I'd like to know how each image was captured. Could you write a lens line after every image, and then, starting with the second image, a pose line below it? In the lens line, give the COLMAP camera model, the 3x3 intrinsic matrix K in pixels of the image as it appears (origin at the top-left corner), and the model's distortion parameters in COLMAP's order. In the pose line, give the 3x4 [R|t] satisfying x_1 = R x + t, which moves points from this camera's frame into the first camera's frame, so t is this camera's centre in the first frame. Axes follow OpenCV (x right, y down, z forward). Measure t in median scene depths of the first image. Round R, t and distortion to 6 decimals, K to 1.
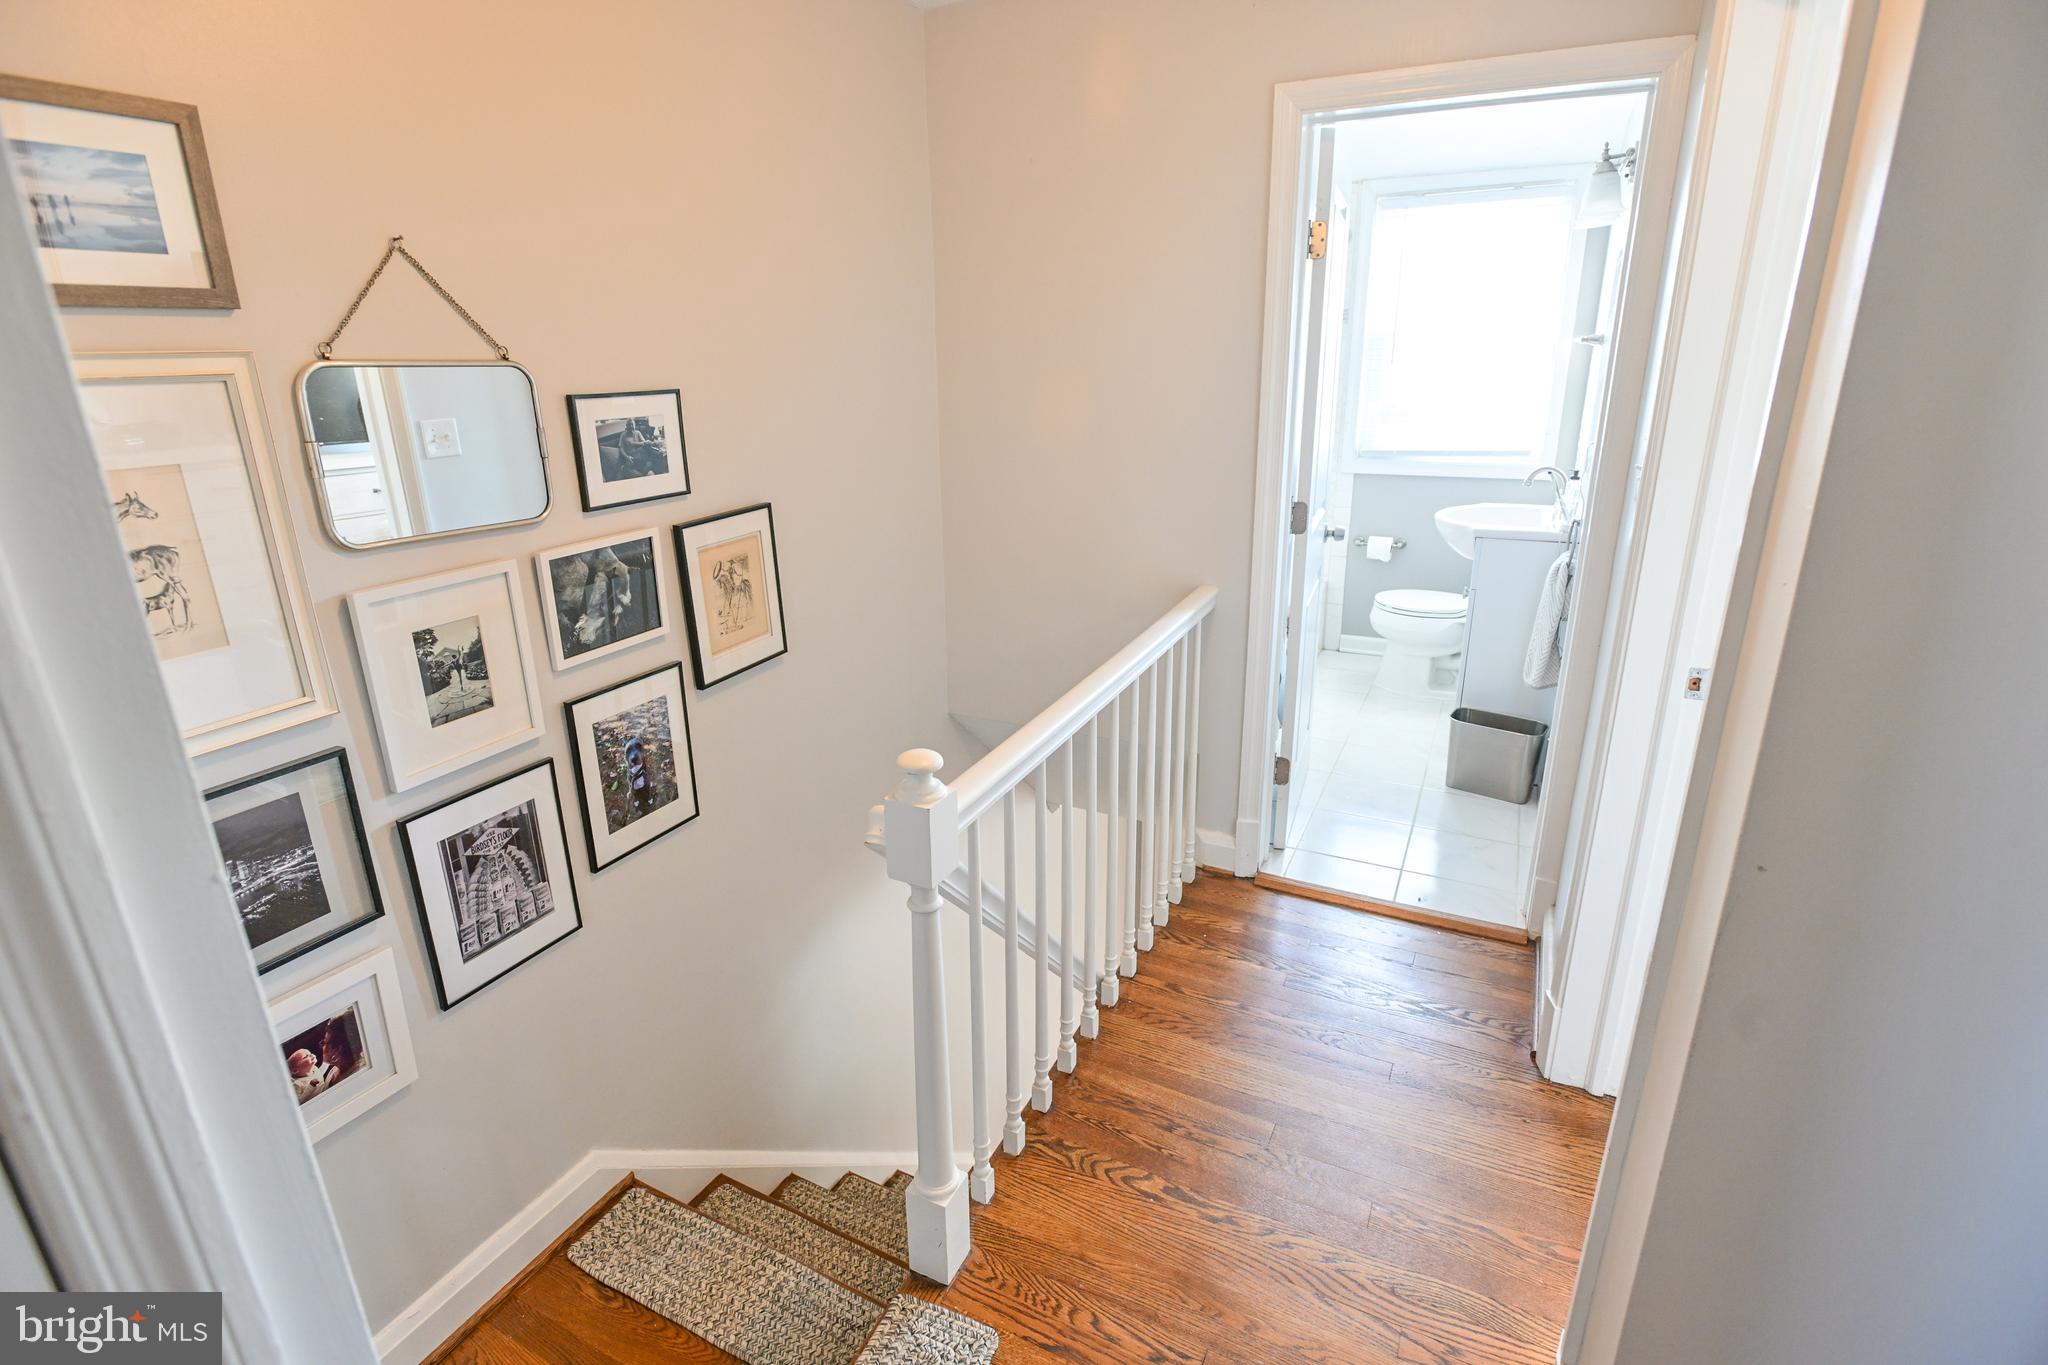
lens RADIAL K [[976.0, 0, 1027.7], [0, 976.0, 669.2], [0, 0, 1]] dist [-0.008354, 0.000279]
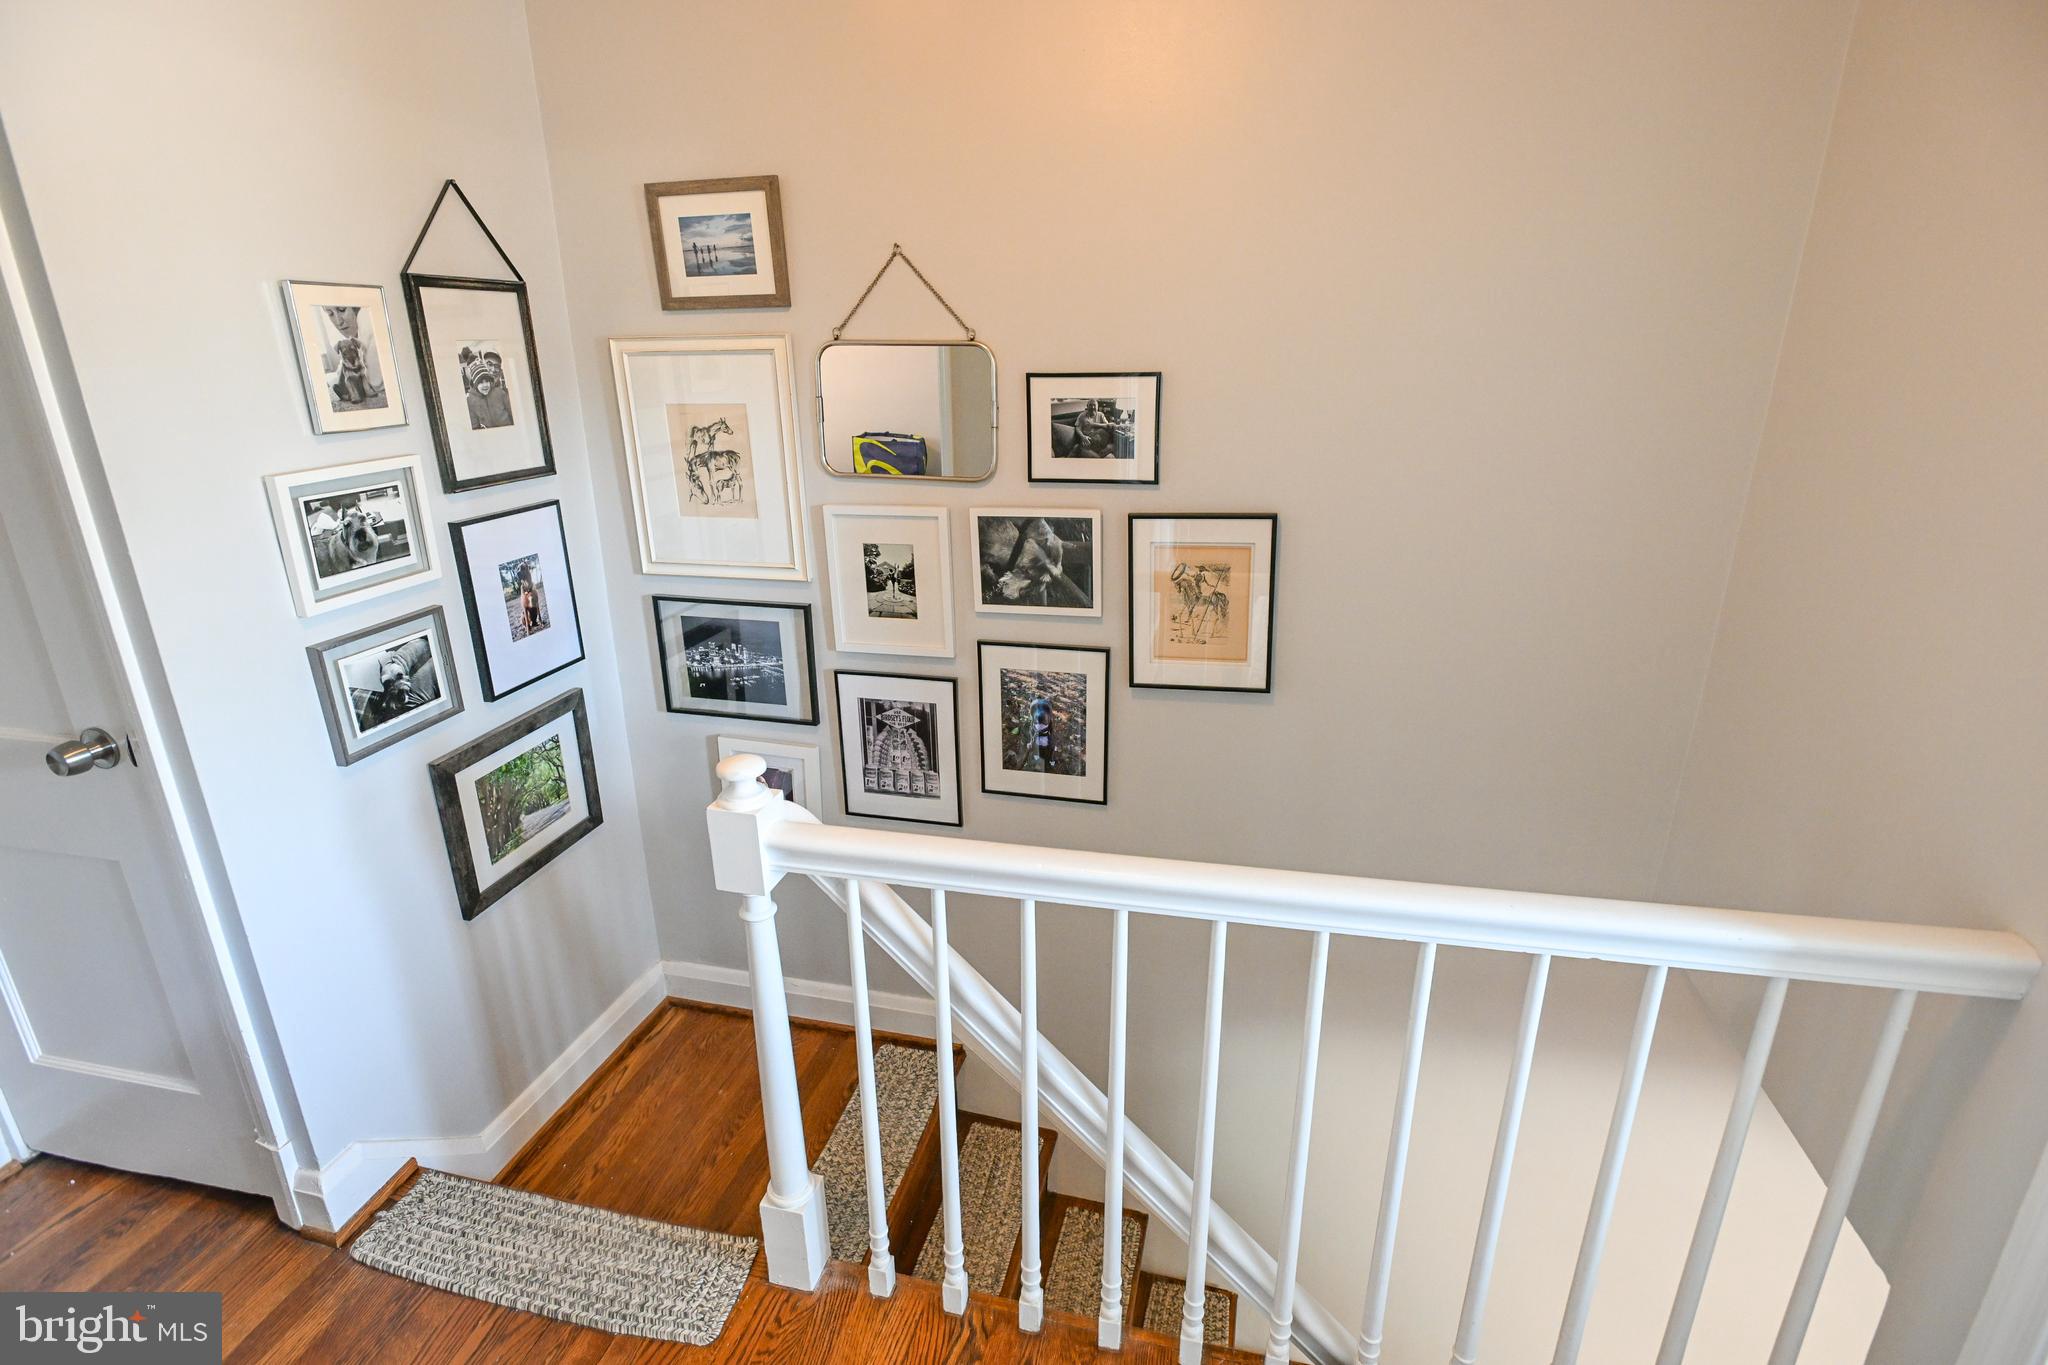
lens RADIAL K [[976.0, 0, 1027.7], [0, 976.0, 669.2], [0, 0, 1]] dist [-0.008354, 0.000279]
pose [[0.213018, 0.323276, -0.922017, 0.620792], [-0.291894, 0.921636, 0.255705, -0.249791], [0.932428, 0.214662, 0.290687, 0.739523]]
